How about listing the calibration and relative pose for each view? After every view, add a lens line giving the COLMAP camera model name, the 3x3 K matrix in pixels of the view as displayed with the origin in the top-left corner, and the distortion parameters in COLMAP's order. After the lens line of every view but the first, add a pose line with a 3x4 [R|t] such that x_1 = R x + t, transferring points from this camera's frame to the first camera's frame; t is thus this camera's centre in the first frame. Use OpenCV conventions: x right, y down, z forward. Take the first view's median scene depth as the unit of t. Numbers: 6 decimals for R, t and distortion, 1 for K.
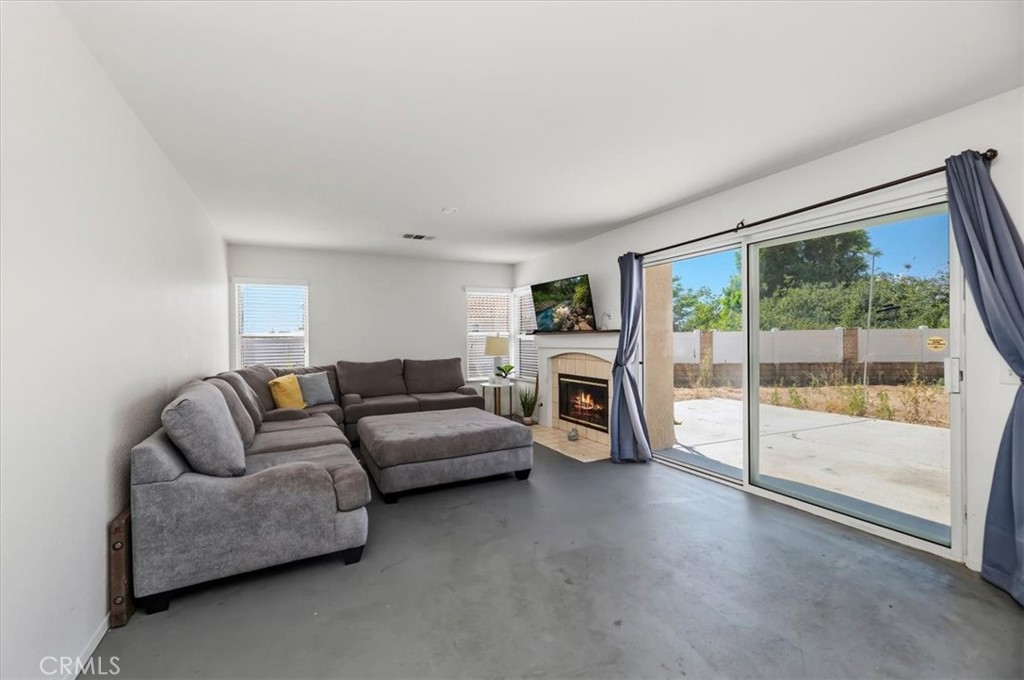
lens RADIAL K [[398.5, 0, 483.2], [0, 398.5, 338.1], [0, 0, 1]] dist [-0.004293, -0.000170]
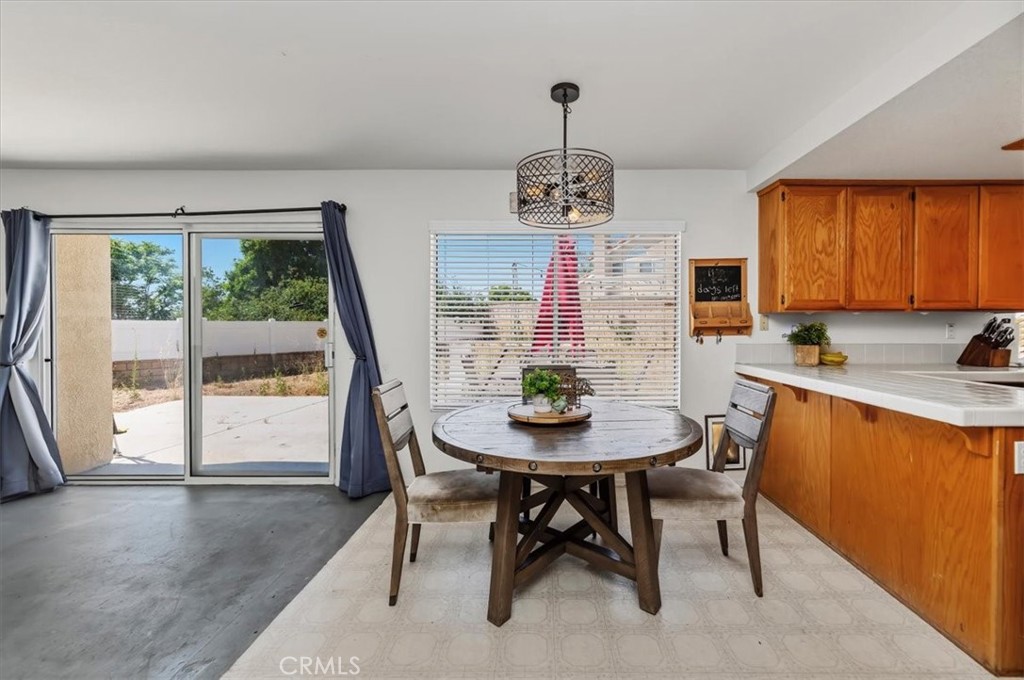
lens RADIAL K [[446.6, 0, 544.3], [0, 446.6, 333.6], [0, 0, 1]] dist [-0.002490, 0.002004]
pose [[0.422015, -0.003345, 0.906583, 0.029924], [-0.006823, 0.999953, 0.006866, -0.000169], [-0.906563, -0.009083, 0.421973, -0.206904]]
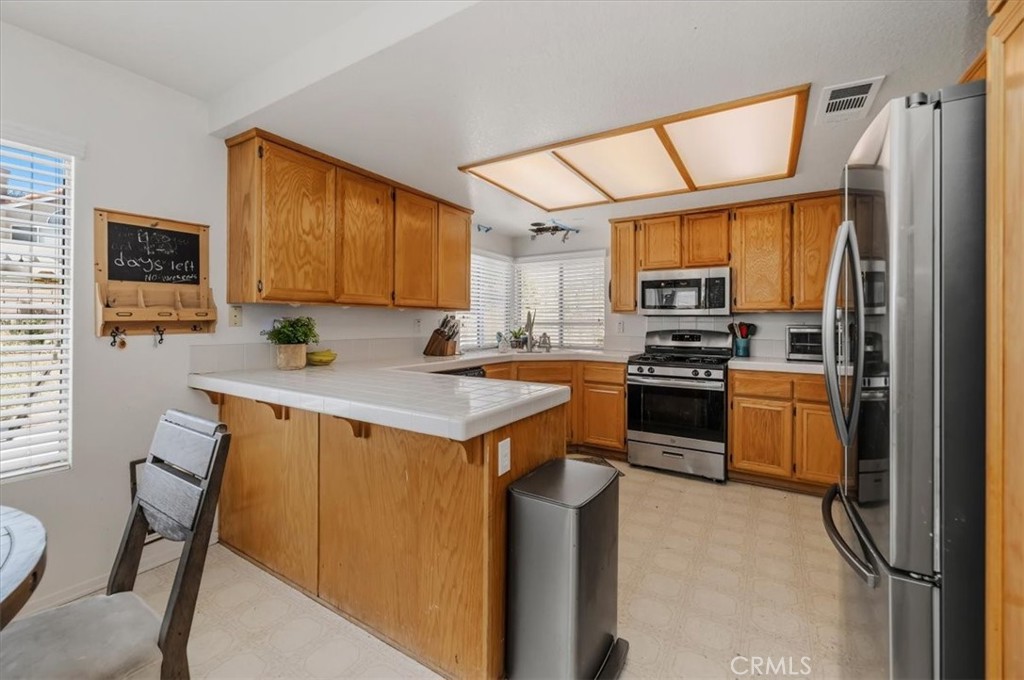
lens RADIAL K [[418.1, 0, 531.7], [0, 418.1, 320.6], [0, 0, 1]] dist [-0.004471, 0.000477]
pose [[-0.565814, 0.012289, 0.824441, 0.262662], [-0.000831, 0.999880, -0.015475, -0.002791], [-0.824533, -0.009441, -0.565736, -0.241651]]
